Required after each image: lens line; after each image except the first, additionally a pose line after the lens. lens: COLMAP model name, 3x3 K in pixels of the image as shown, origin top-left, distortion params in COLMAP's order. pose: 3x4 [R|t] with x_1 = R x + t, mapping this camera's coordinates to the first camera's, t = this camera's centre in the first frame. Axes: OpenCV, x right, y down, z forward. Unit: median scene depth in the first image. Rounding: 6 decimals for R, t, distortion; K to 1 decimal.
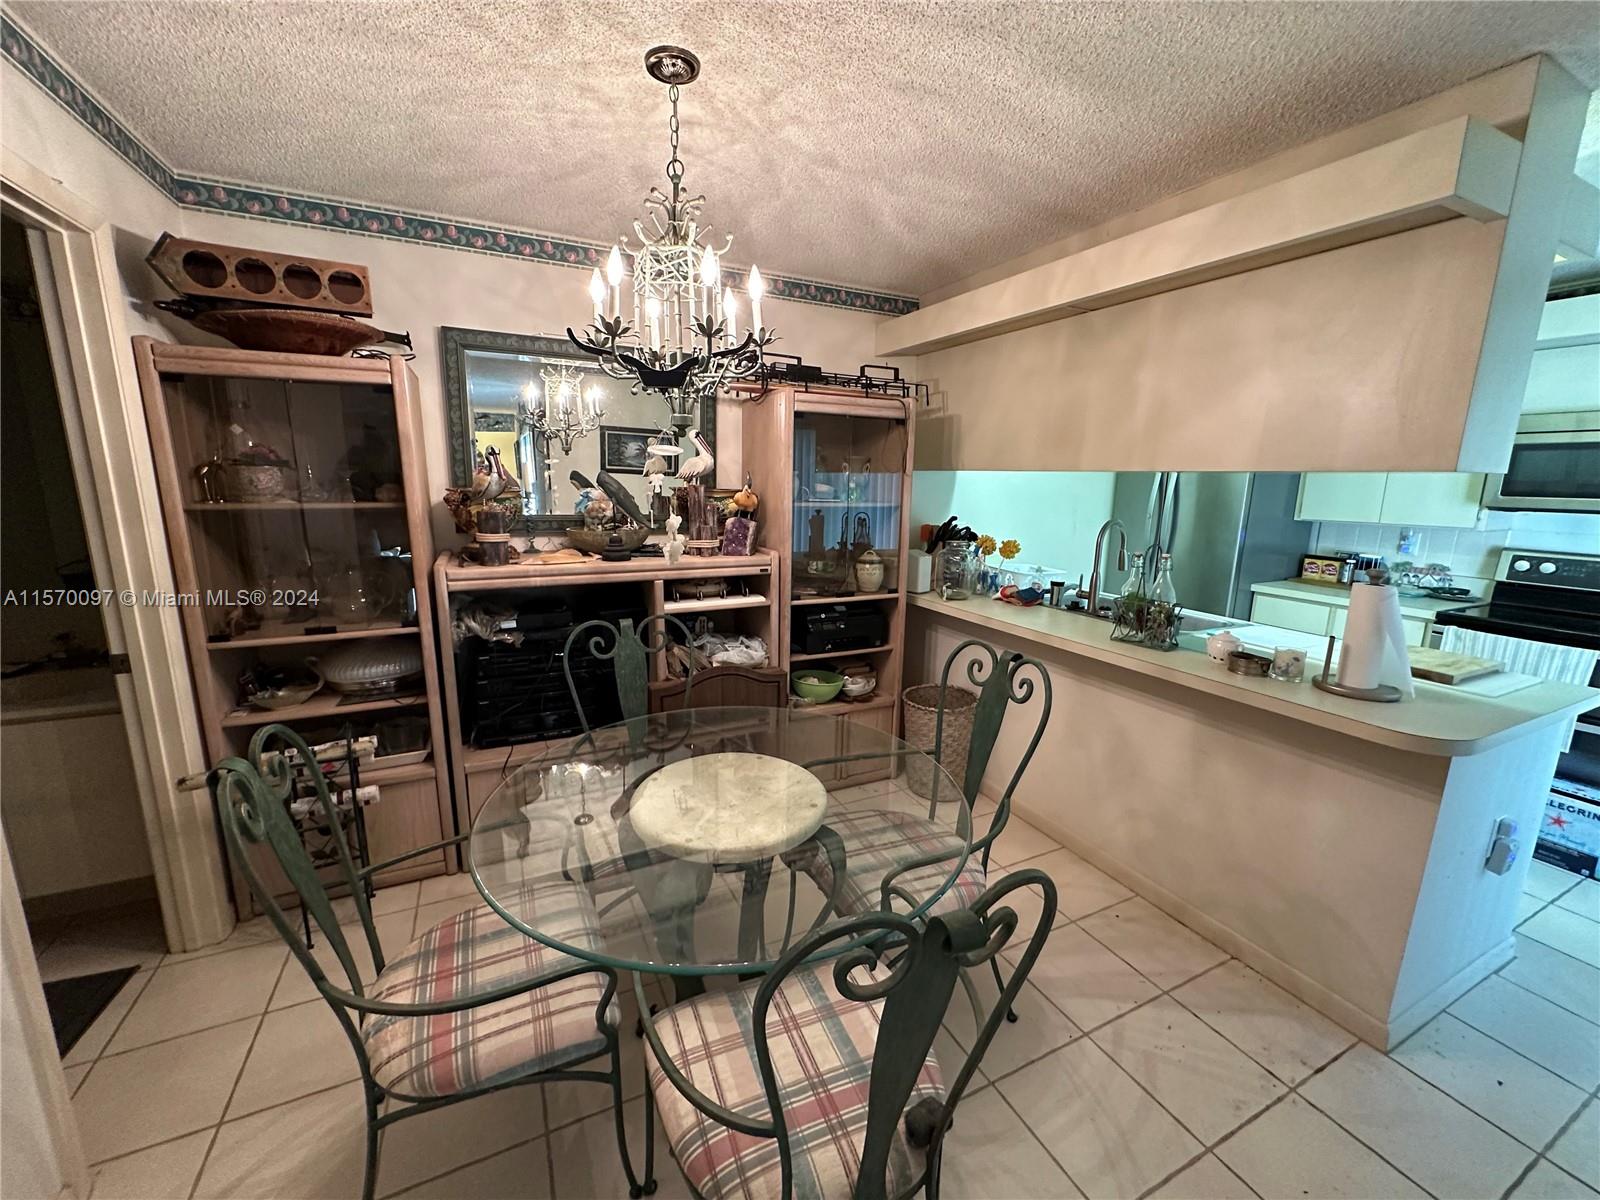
lens RADIAL K [[639.1, 0, 801.0], [0, 639.1, 601.7], [0, 0, 1]] dist [-0.002722, 0.000322]
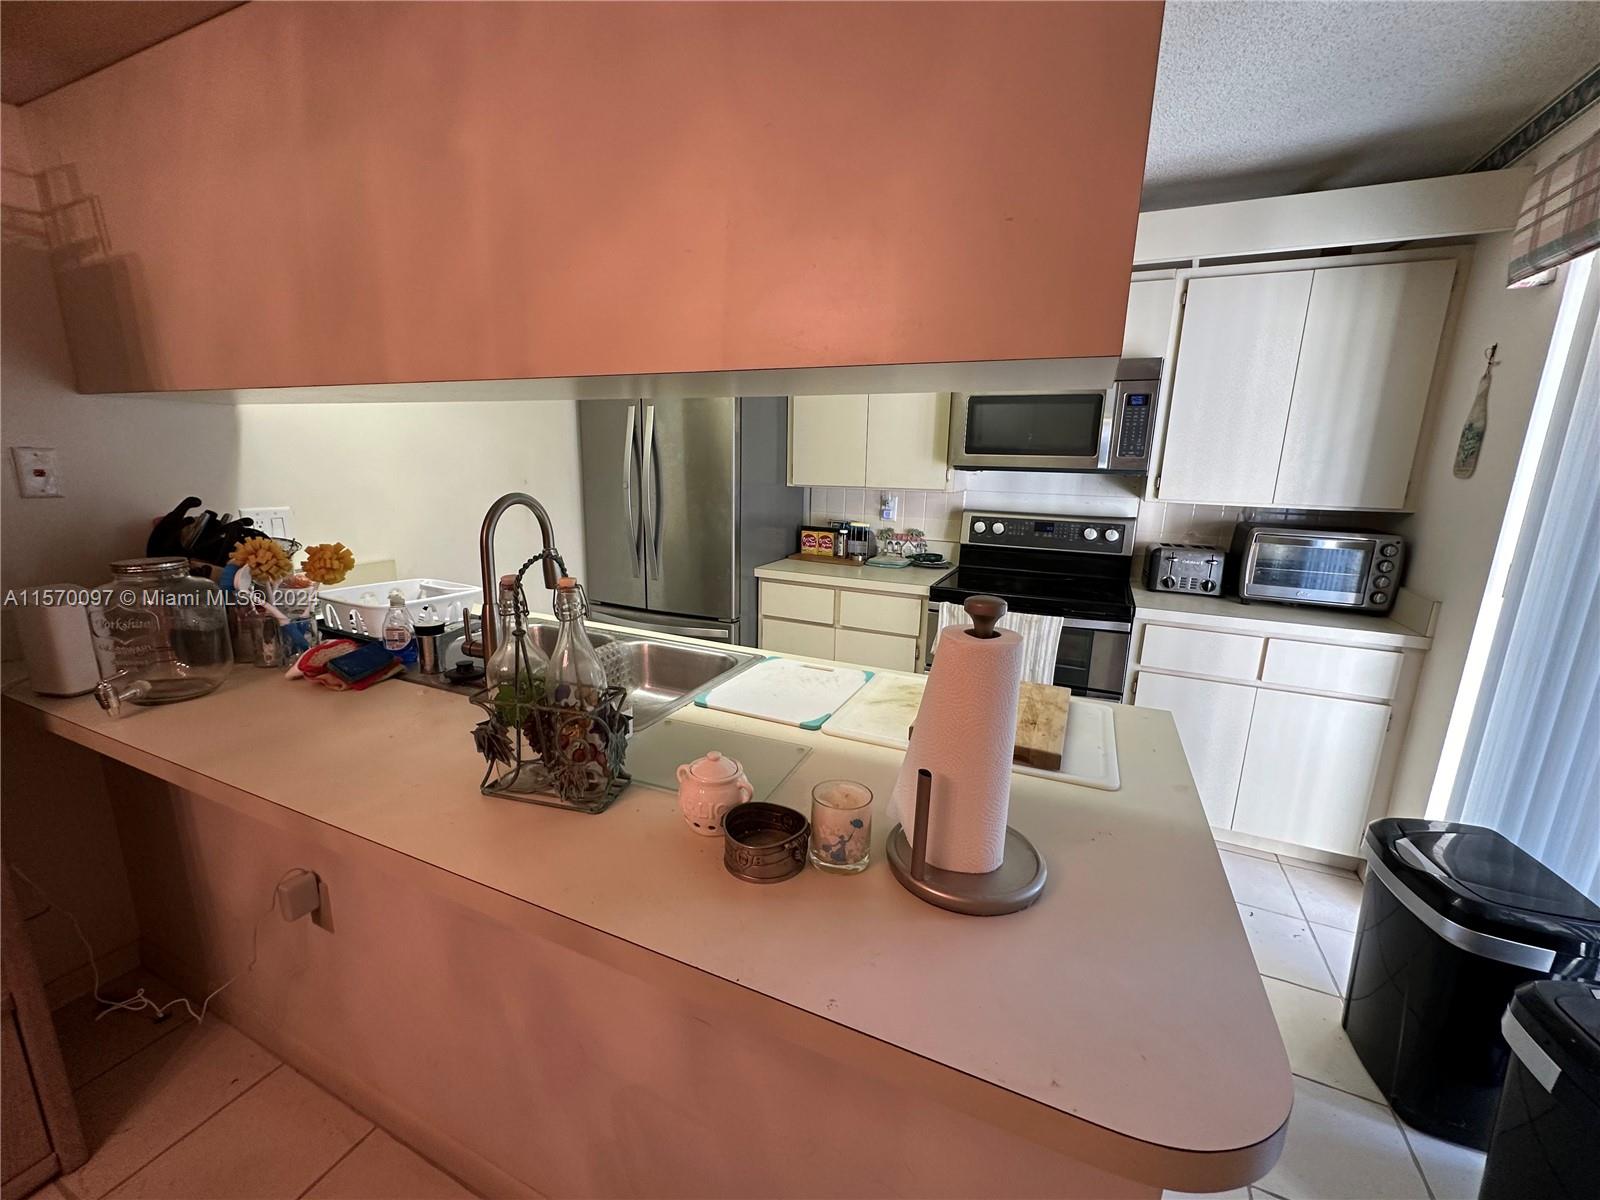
lens RADIAL K [[639.1, 0, 801.0], [0, 639.1, 601.7], [0, 0, 1]] dist [-0.002722, 0.000322]
pose [[0.771413, -0.138227, 0.621140, 0.419438], [0.112708, 0.990368, 0.080419, -0.073644], [-0.626273, 0.007971, 0.779563, 0.573805]]
